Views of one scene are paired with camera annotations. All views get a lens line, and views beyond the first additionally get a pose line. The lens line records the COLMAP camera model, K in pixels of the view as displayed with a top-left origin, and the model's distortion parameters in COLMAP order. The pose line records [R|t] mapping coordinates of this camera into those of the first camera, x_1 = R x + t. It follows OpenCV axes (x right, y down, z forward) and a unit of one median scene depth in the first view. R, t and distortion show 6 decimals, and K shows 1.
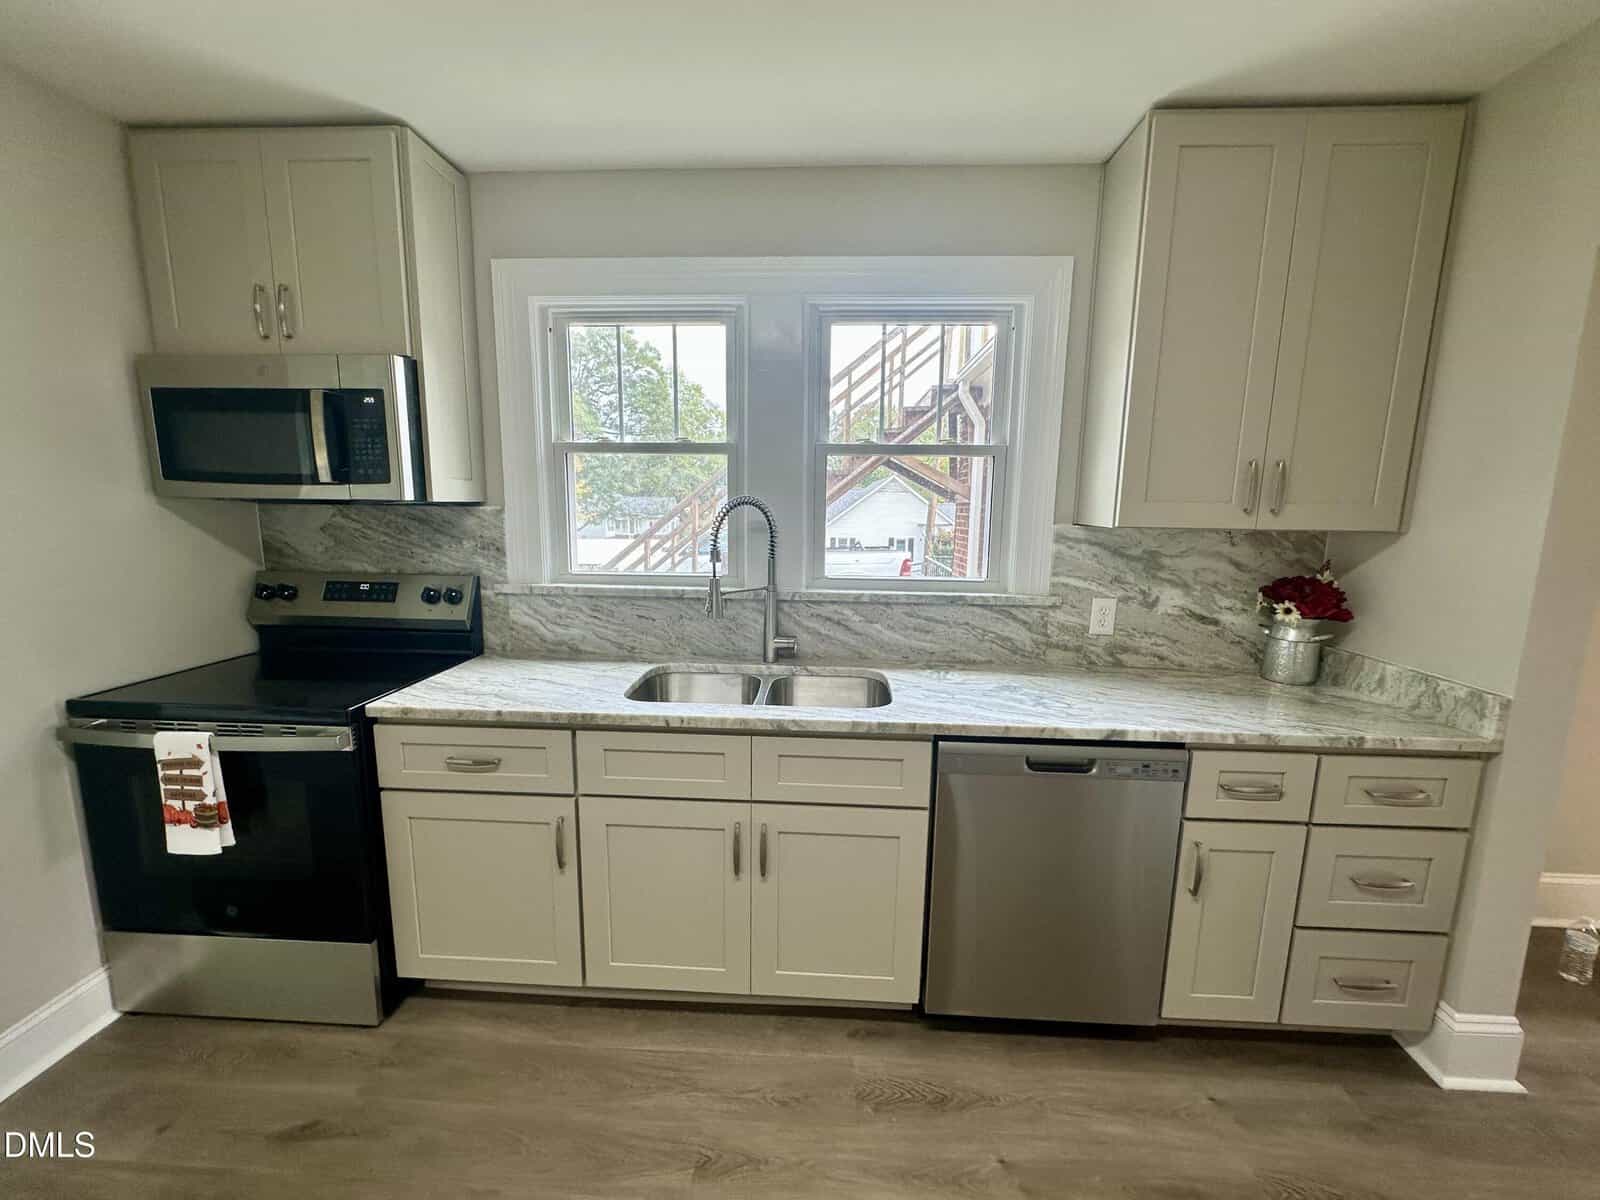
lens RADIAL K [[628.8, 0, 803.3], [0, 628.8, 600.6], [0, 0, 1]] dist [-0.001483, -0.000235]
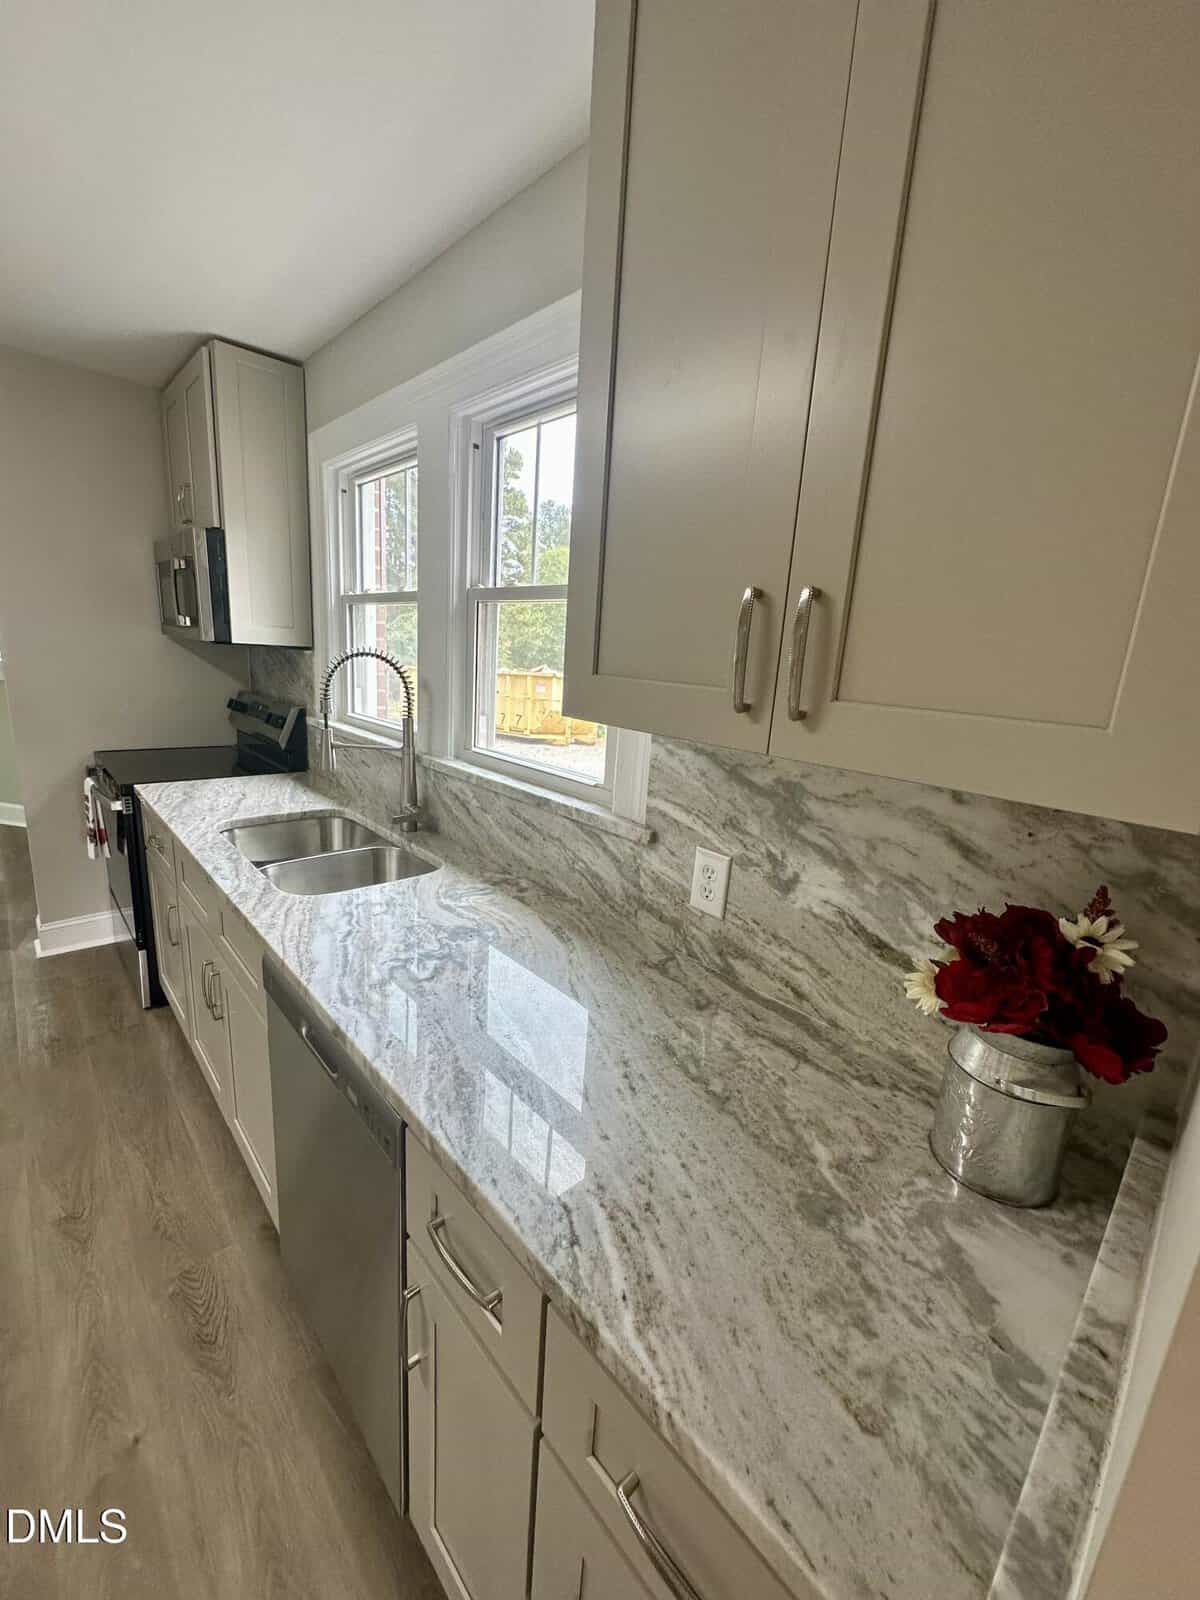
lens RADIAL K [[628.8, 0, 600.5], [0, 628.8, 800.7], [0, 0, 1]] dist [-0.001483, -0.000235]
pose [[0.720381, 0.192503, -0.666328, 0.775336], [-0.161973, 0.980839, 0.108252, -0.092945], [0.674400, 0.029944, 0.737759, 0.518170]]
